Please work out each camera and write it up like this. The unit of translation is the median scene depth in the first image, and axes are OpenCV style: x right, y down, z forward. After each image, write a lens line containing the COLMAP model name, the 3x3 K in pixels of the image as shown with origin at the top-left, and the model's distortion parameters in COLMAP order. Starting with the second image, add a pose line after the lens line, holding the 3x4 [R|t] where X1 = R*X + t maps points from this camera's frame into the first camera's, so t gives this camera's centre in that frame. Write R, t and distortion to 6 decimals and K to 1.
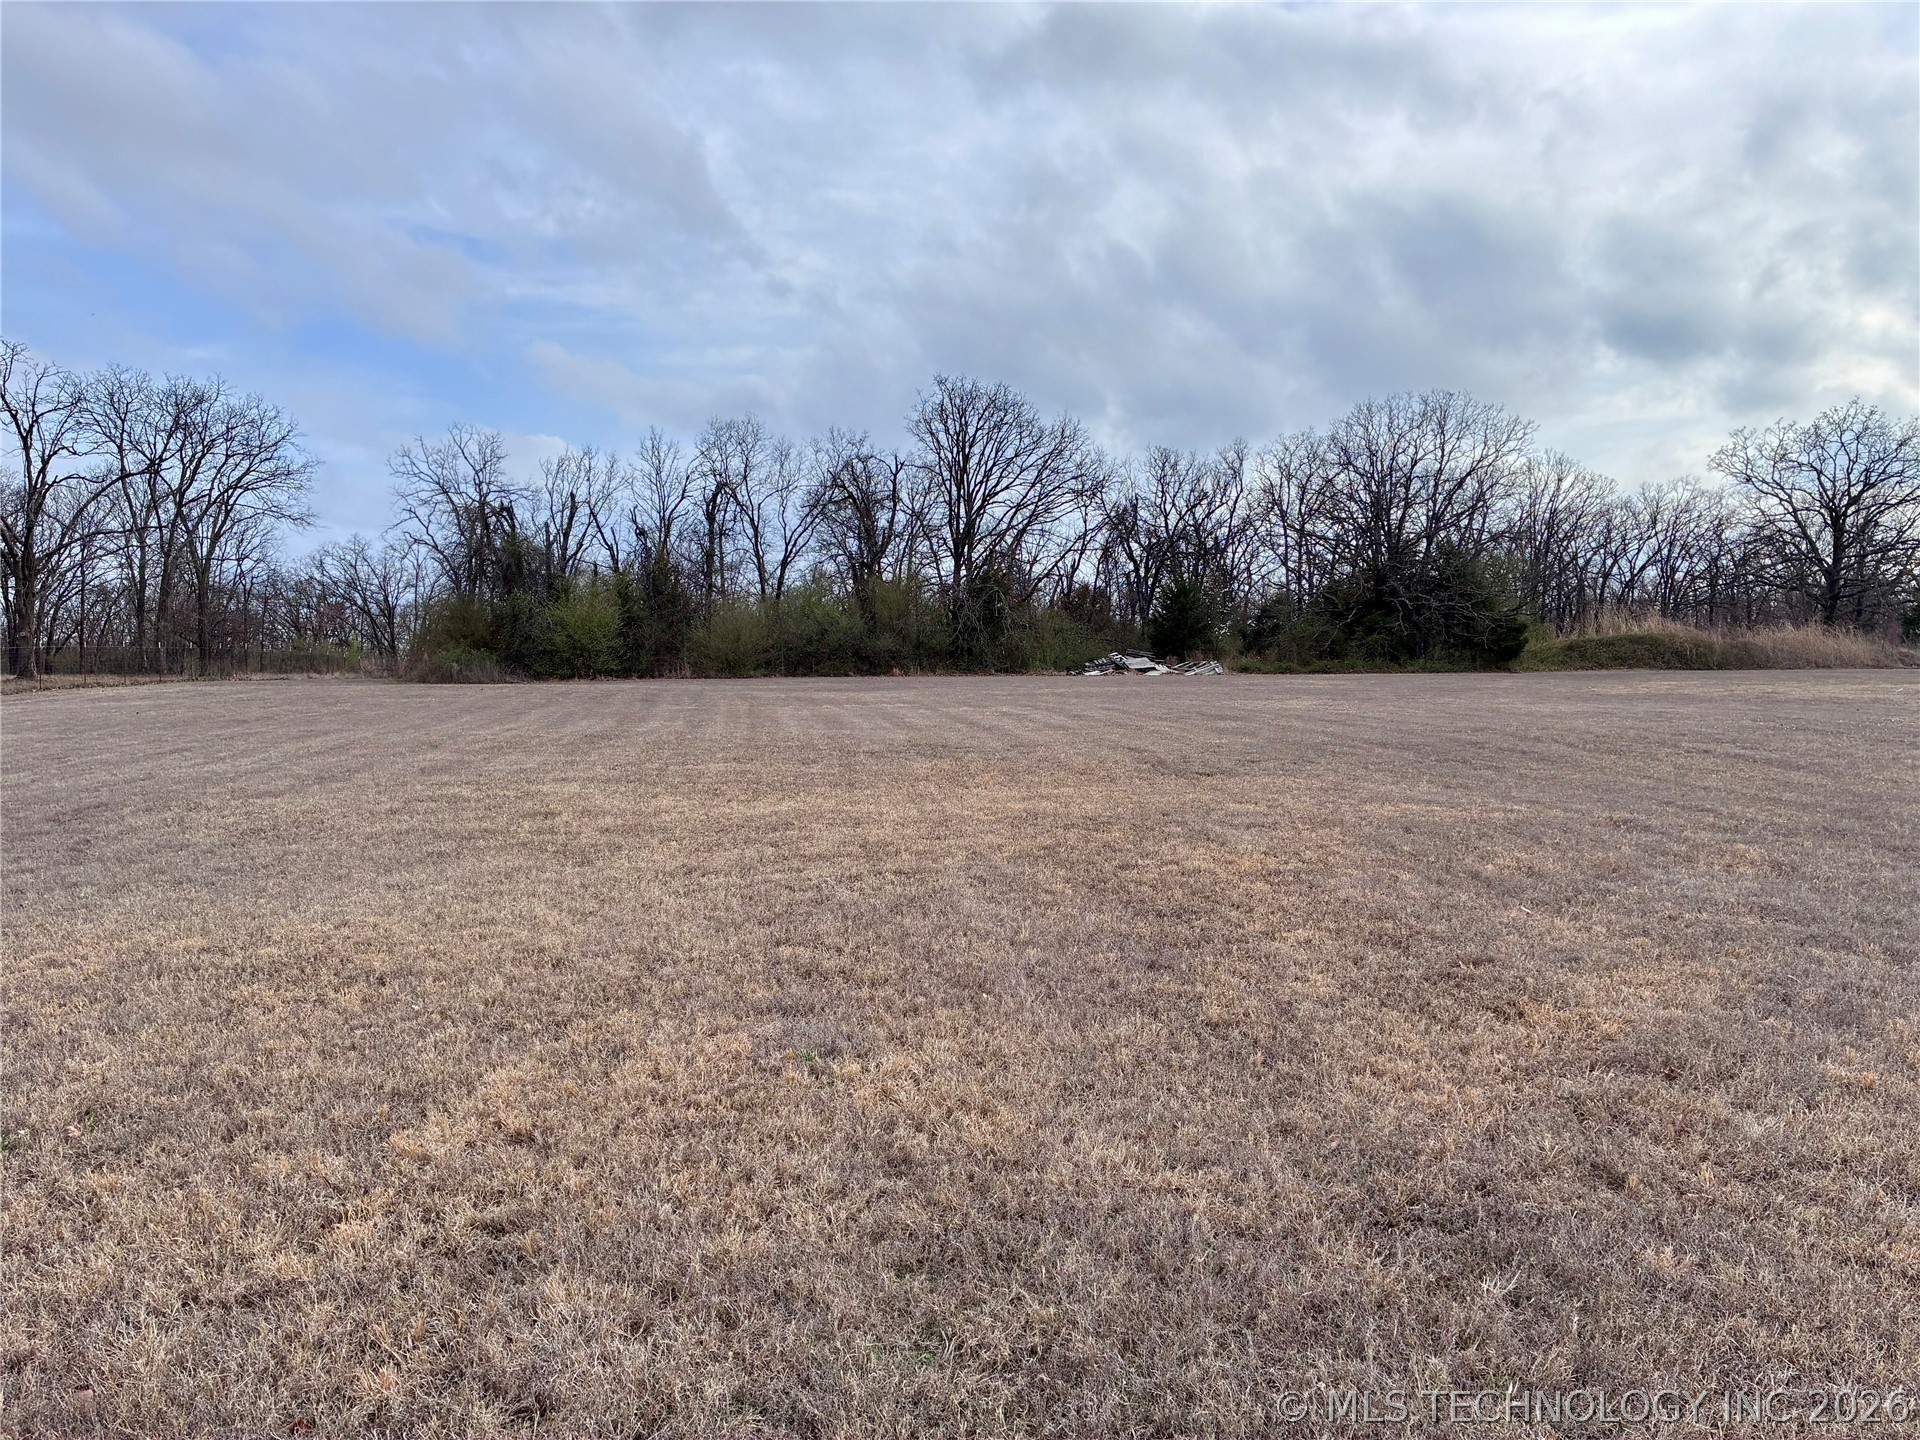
lens RADIAL K [[1443.2, 0, 974.7], [0, 1443.2, 719.0], [0, 0, 1]] dist [0.036185, -0.040148]
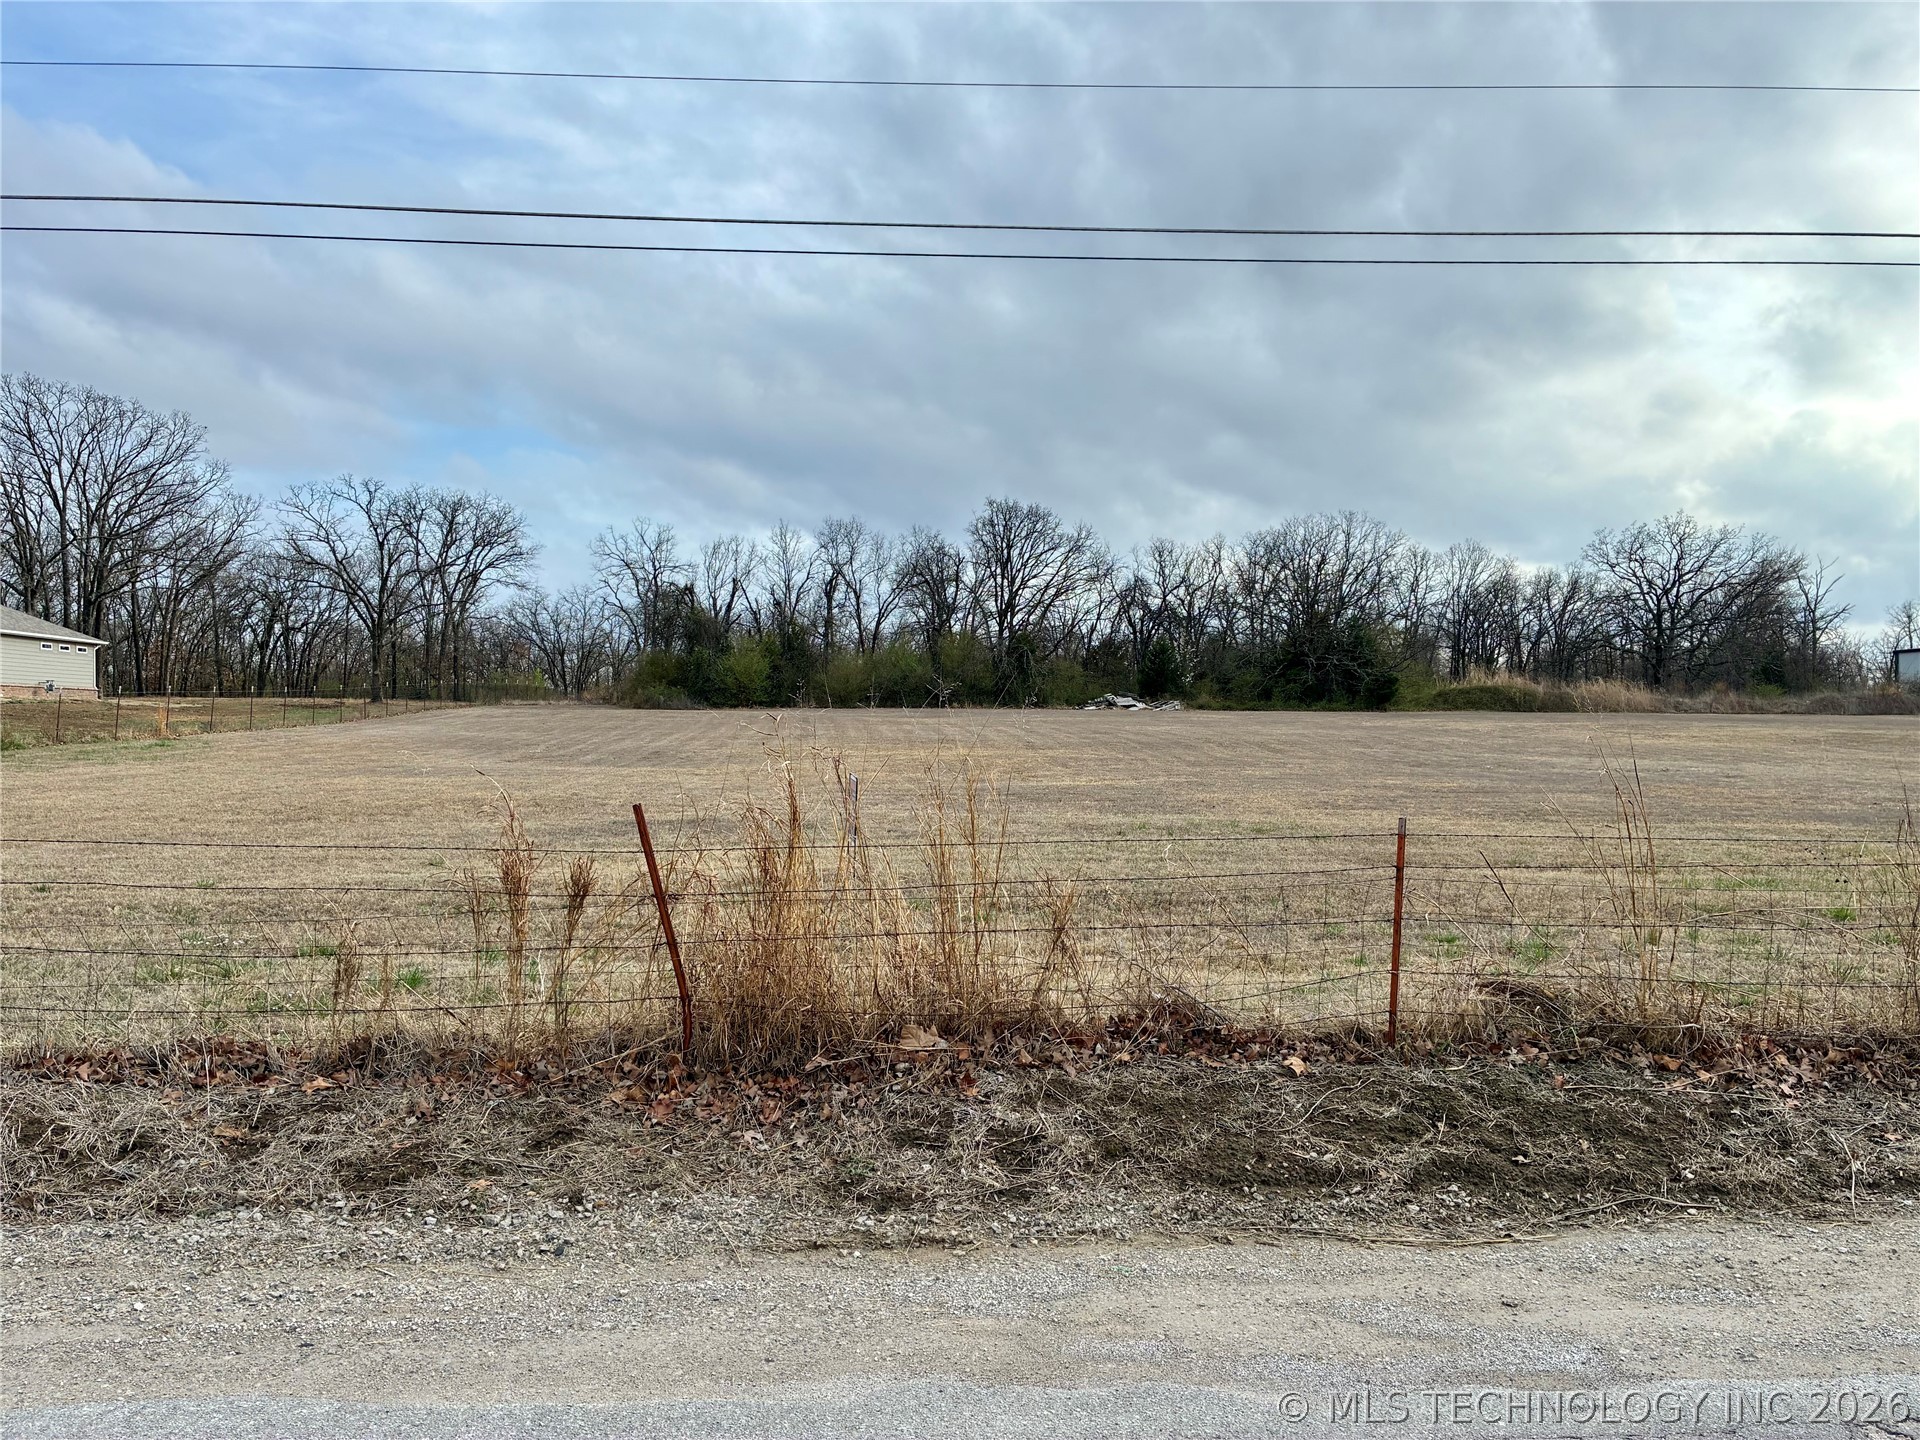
lens RADIAL K [[1443.2, 0, 974.7], [0, 1443.2, 719.0], [0, 0, 1]] dist [0.036185, -0.040148]
pose [[0.998225, 0.014196, -0.057836, 0.042811], [-0.015359, 0.999688, -0.019701, 0.008065], [0.057538, 0.020554, 0.998132, -0.384326]]
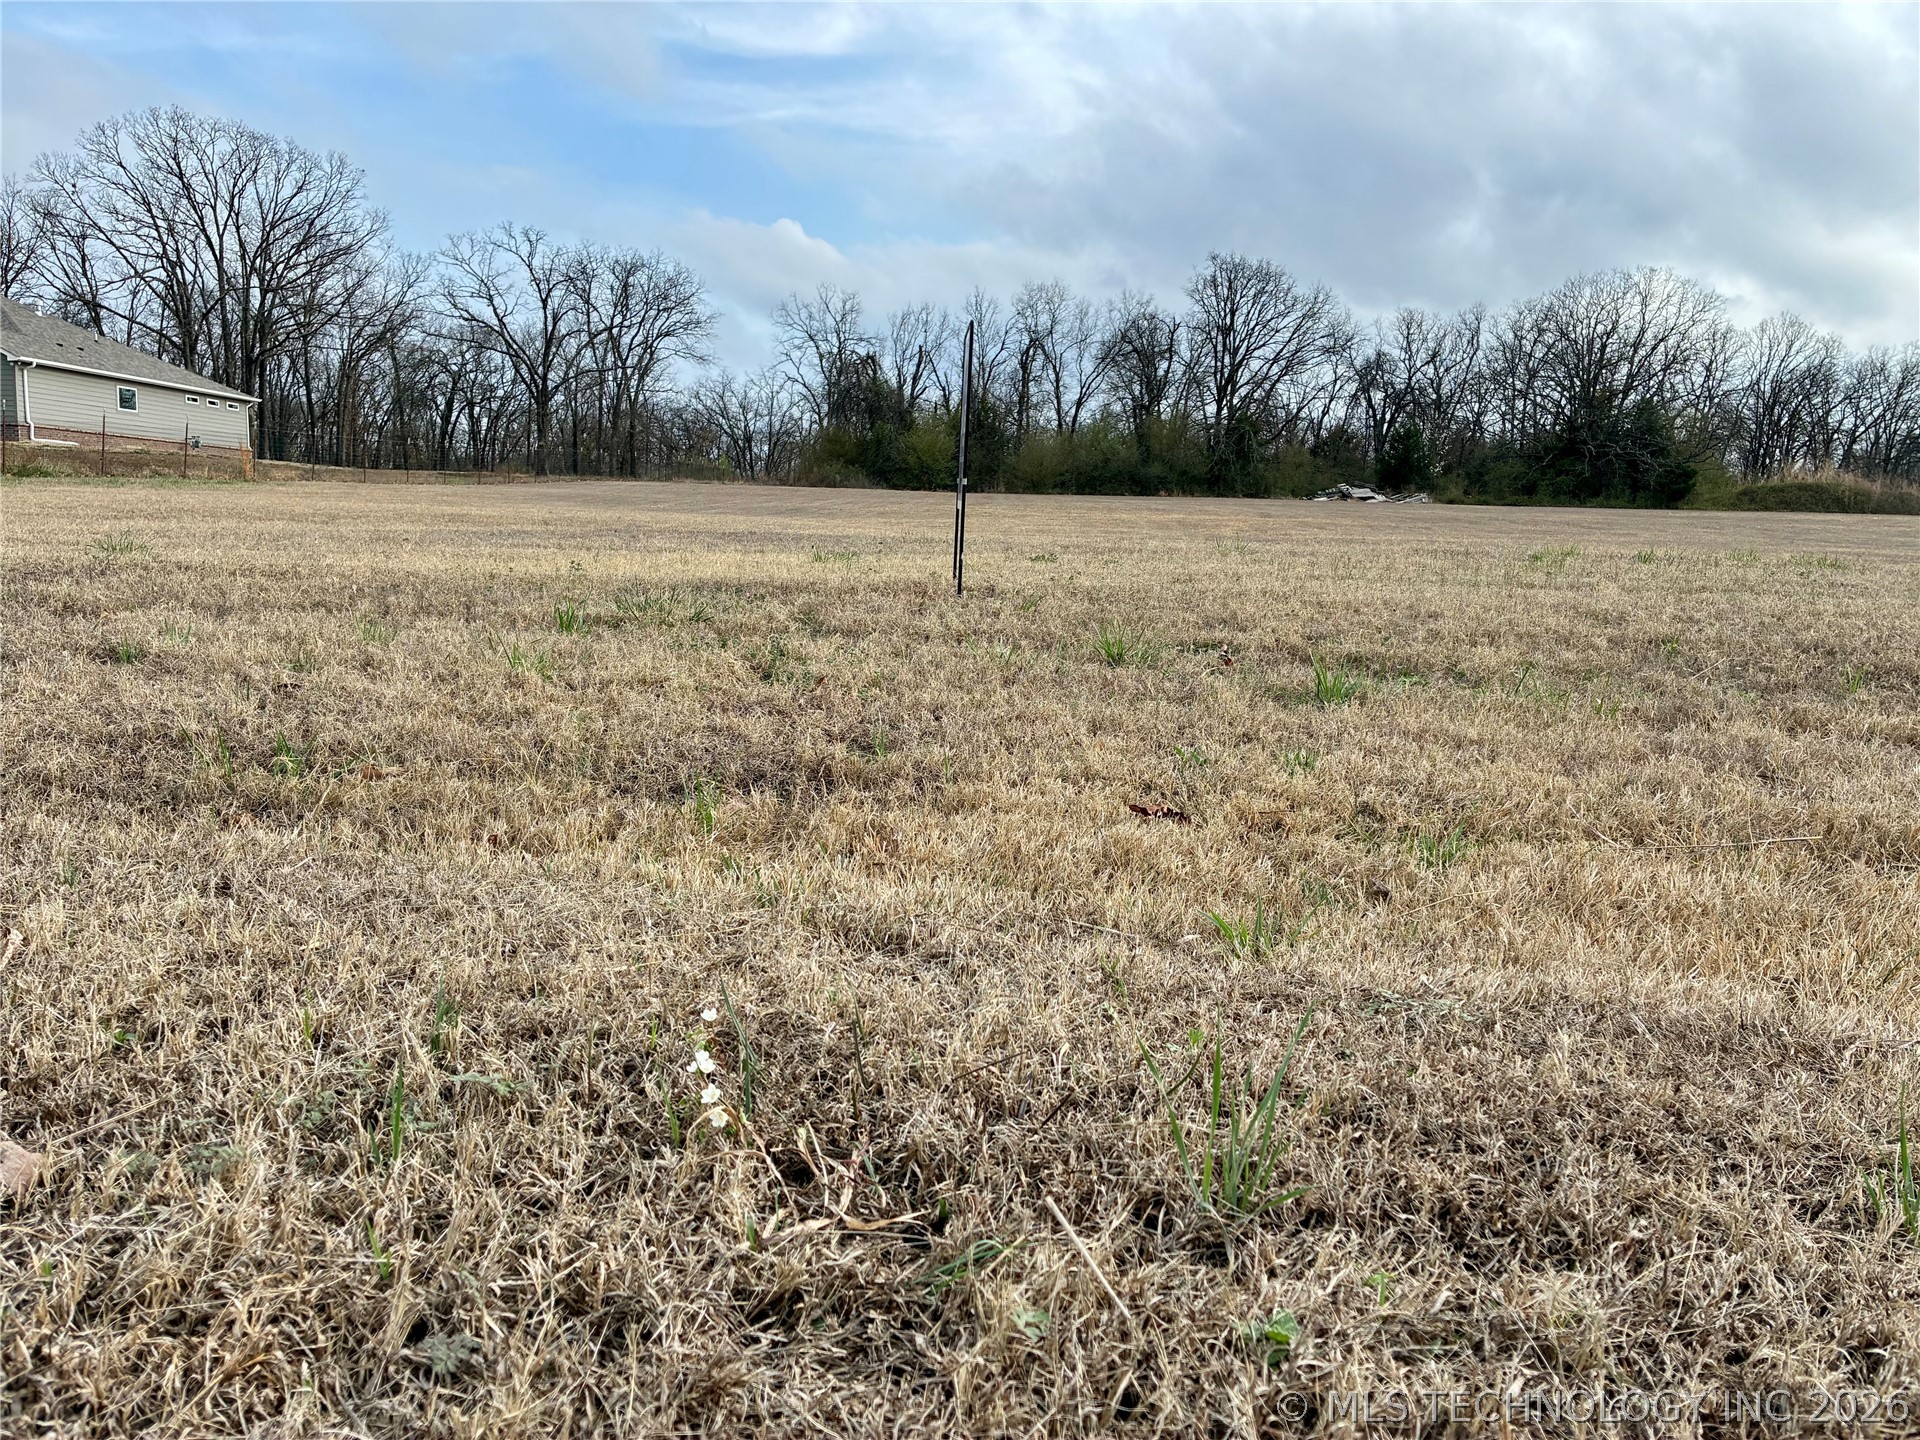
lens RADIAL K [[1443.2, 0, 974.7], [0, 1443.2, 719.0], [0, 0, 1]] dist [0.036185, -0.040148]
pose [[0.980203, 0.064110, -0.187330, 0.030713], [-0.043239, 0.992602, 0.113450, 0.024339], [0.193217, -0.103104, 0.975724, -0.263346]]
